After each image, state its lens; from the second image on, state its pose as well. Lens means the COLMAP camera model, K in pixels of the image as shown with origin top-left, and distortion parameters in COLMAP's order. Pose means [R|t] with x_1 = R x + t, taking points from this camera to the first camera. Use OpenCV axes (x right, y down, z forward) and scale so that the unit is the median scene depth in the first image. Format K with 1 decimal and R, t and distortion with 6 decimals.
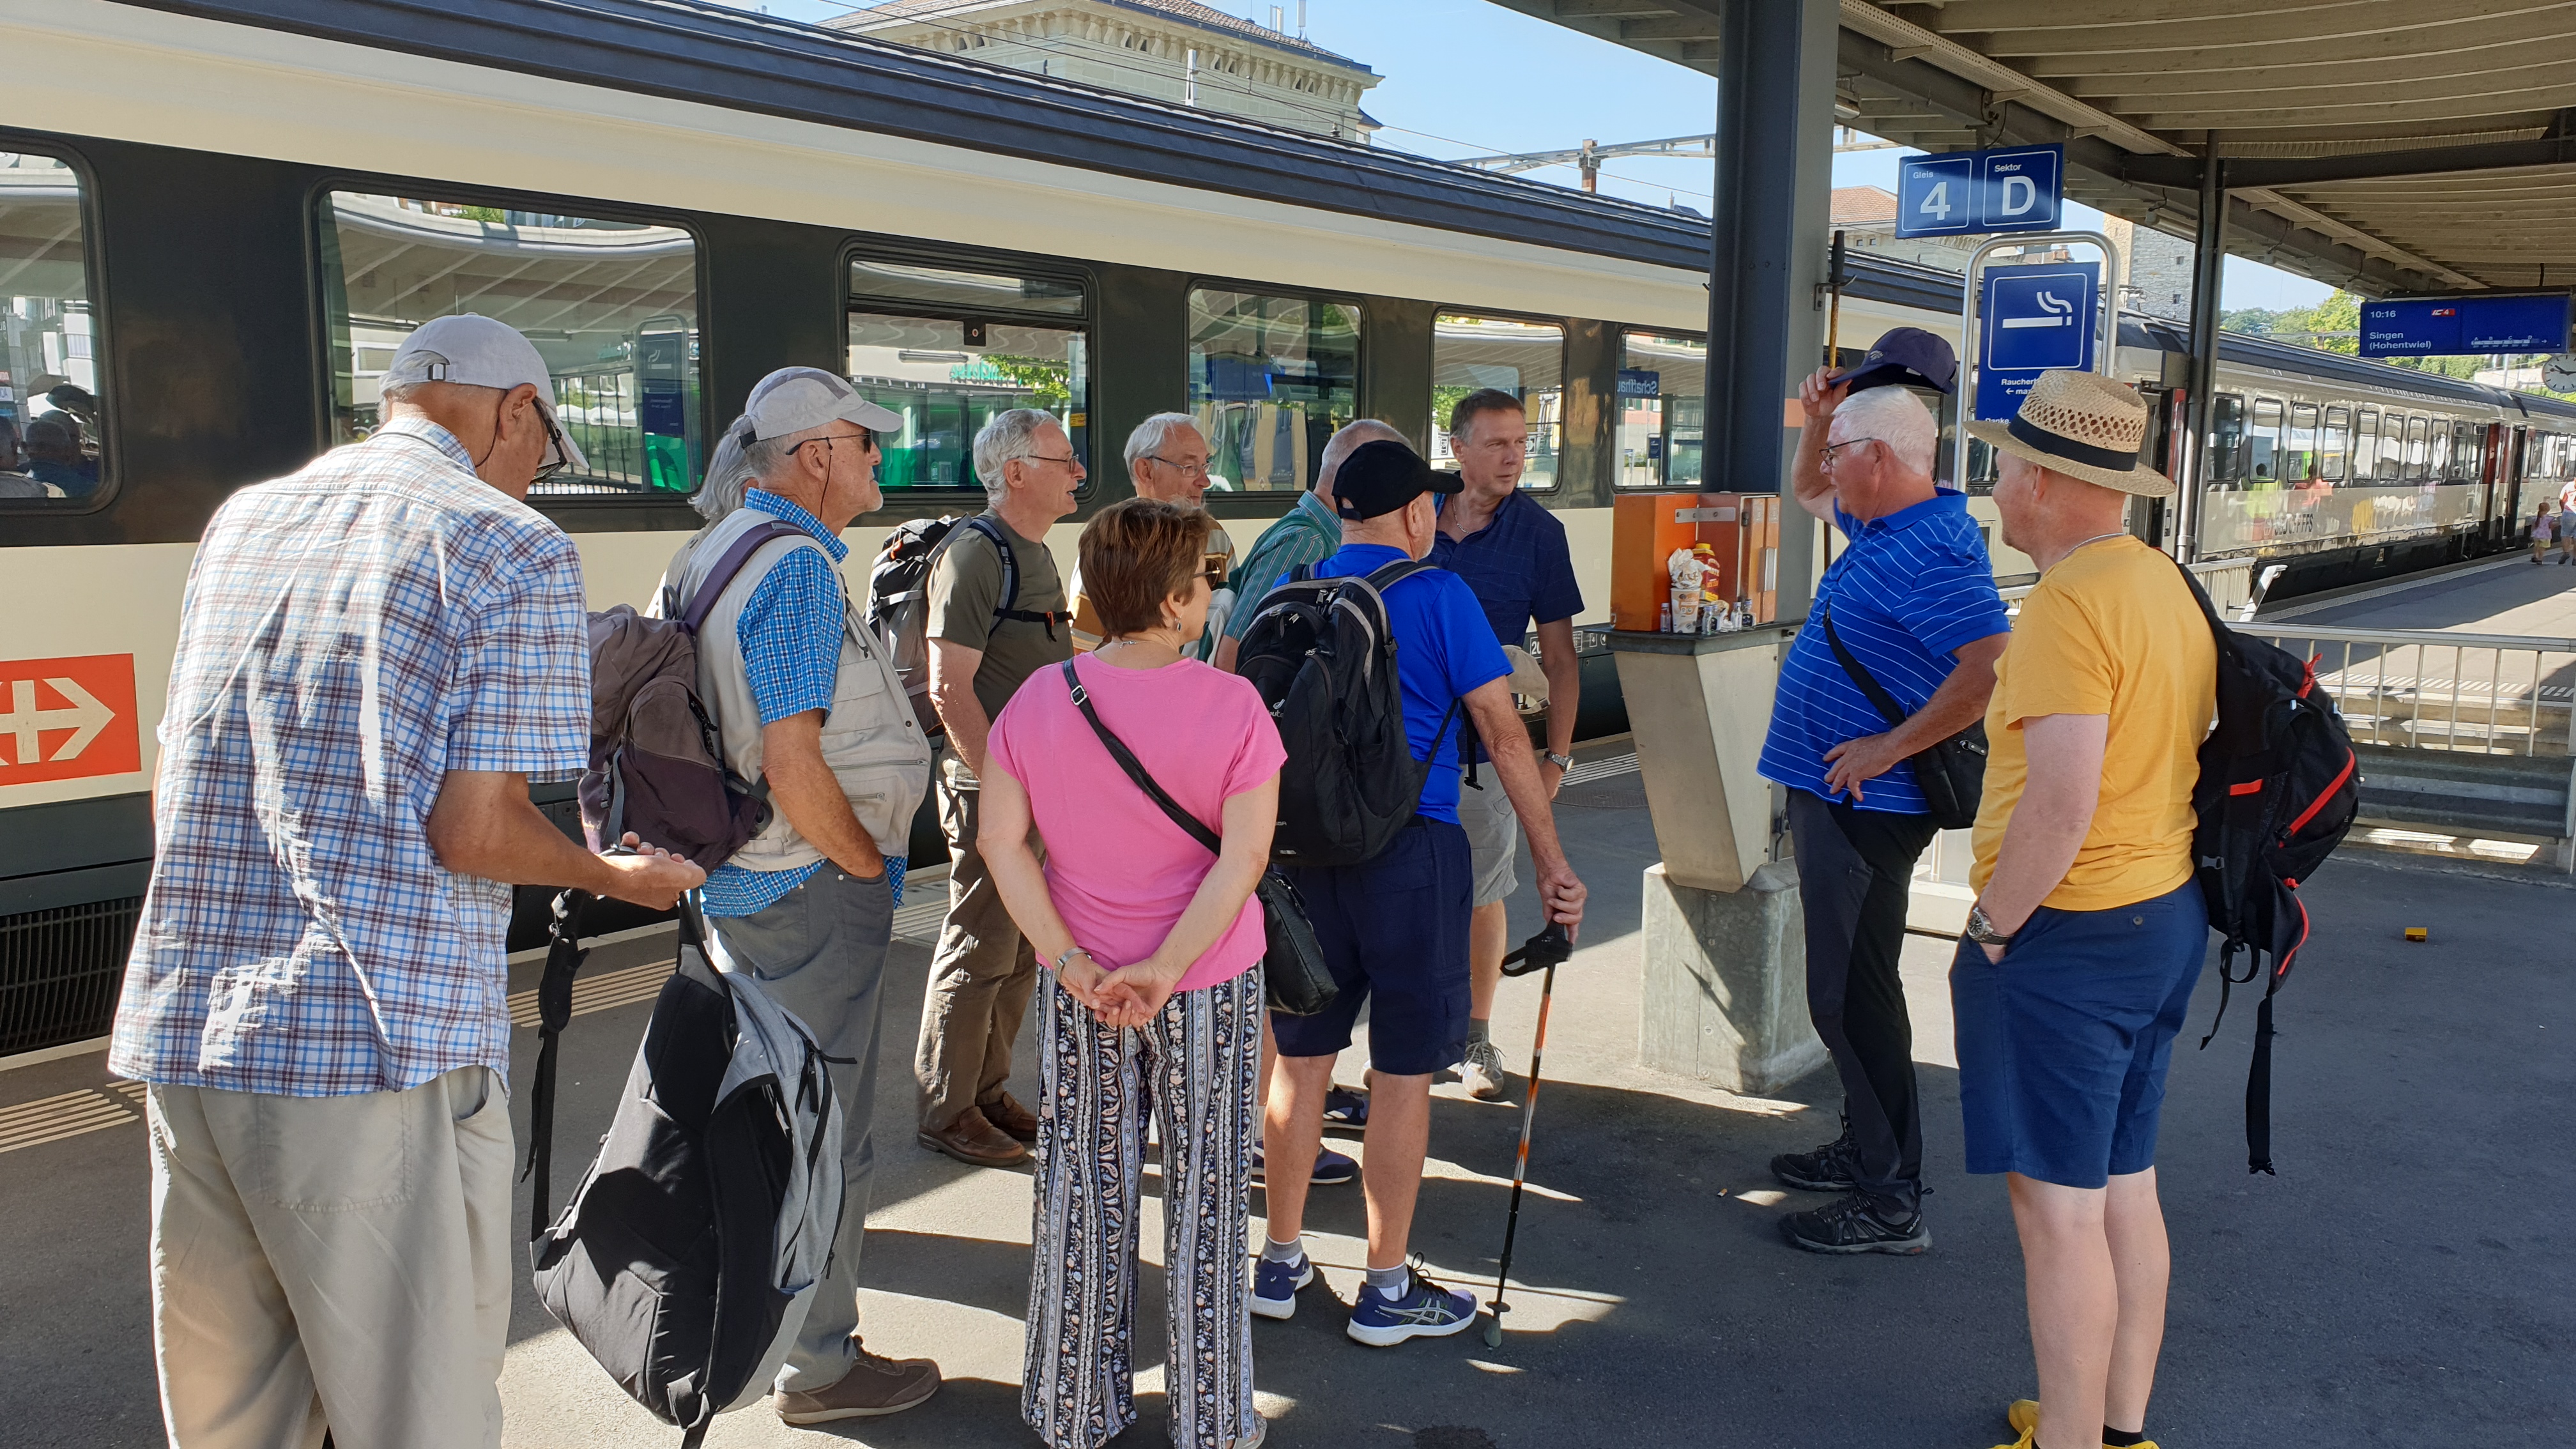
lens RADIAL K [[1955.4, 0, 1372.5], [0, 1955.4, 545.6], [0, 0, 1]] dist [0.004069, -0.112832]
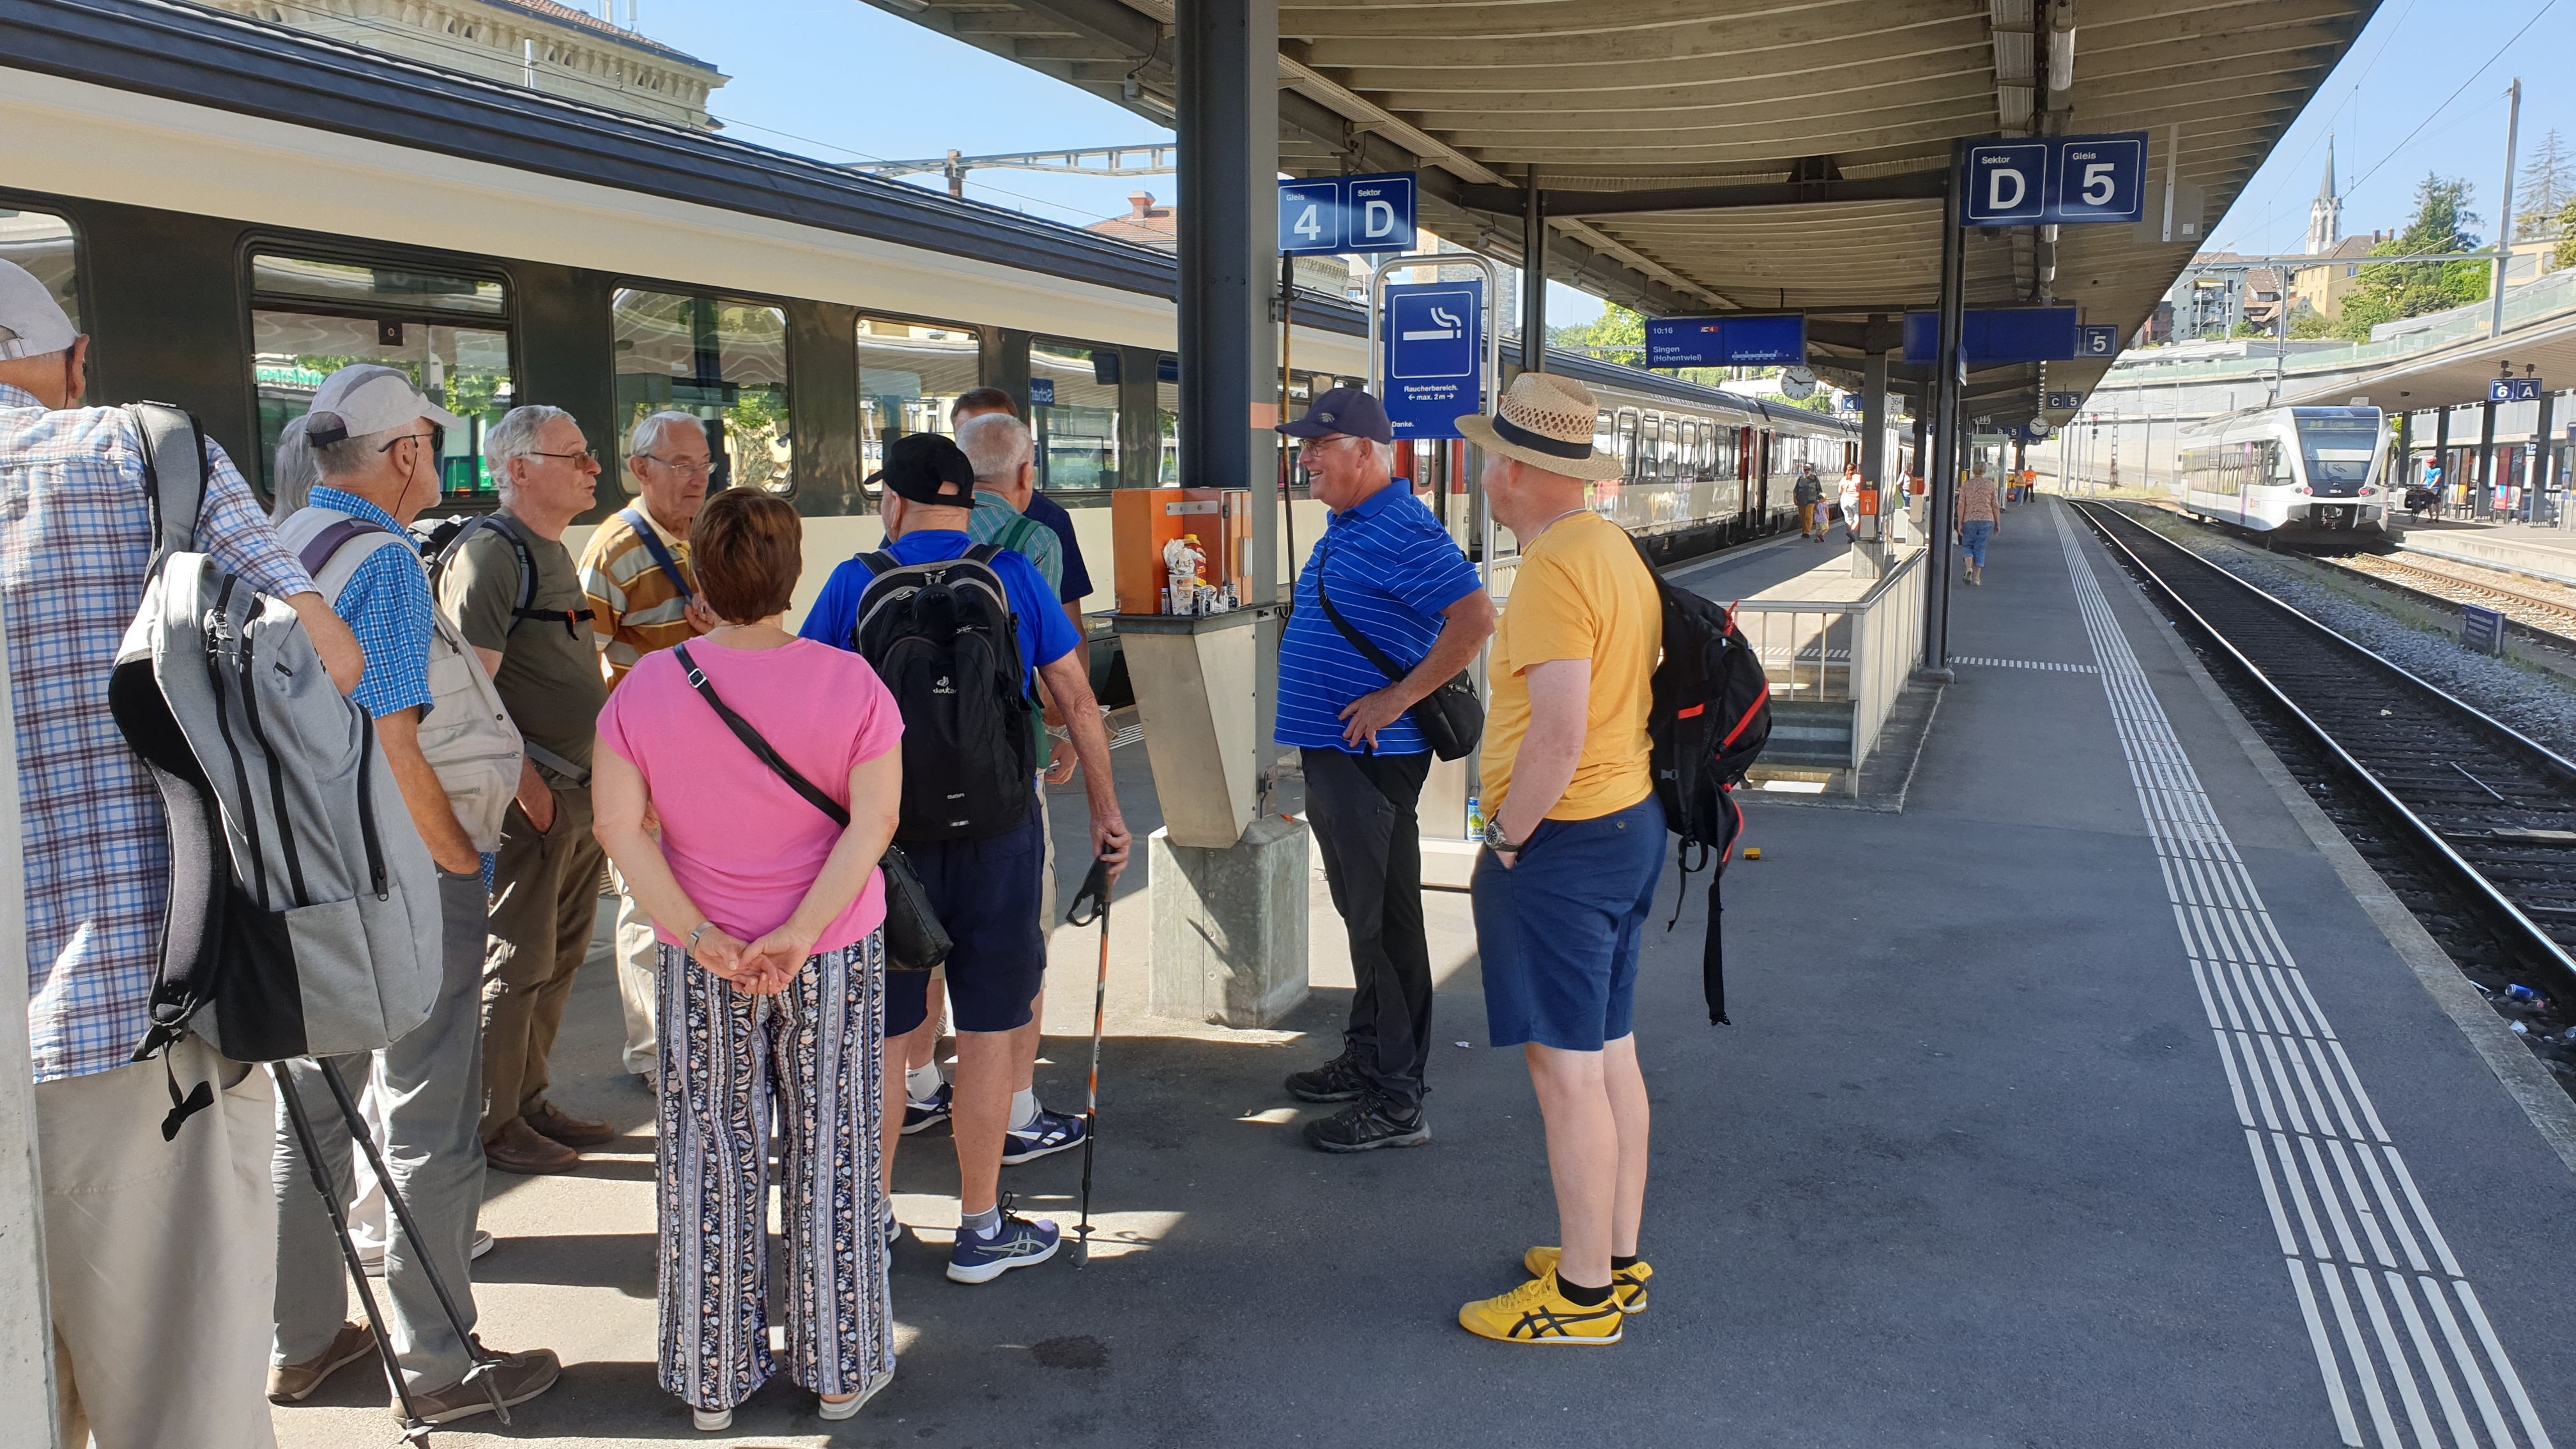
lens RADIAL K [[1955.4, 0, 1372.5], [0, 1955.4, 545.6], [0, 0, 1]] dist [0.004069, -0.112832]
pose [[0.940161, -0.025948, 0.339741, -0.128967], [0.028040, 0.999606, -0.001251, 0.013349], [-0.339575, 0.010703, 0.940518, -0.073782]]
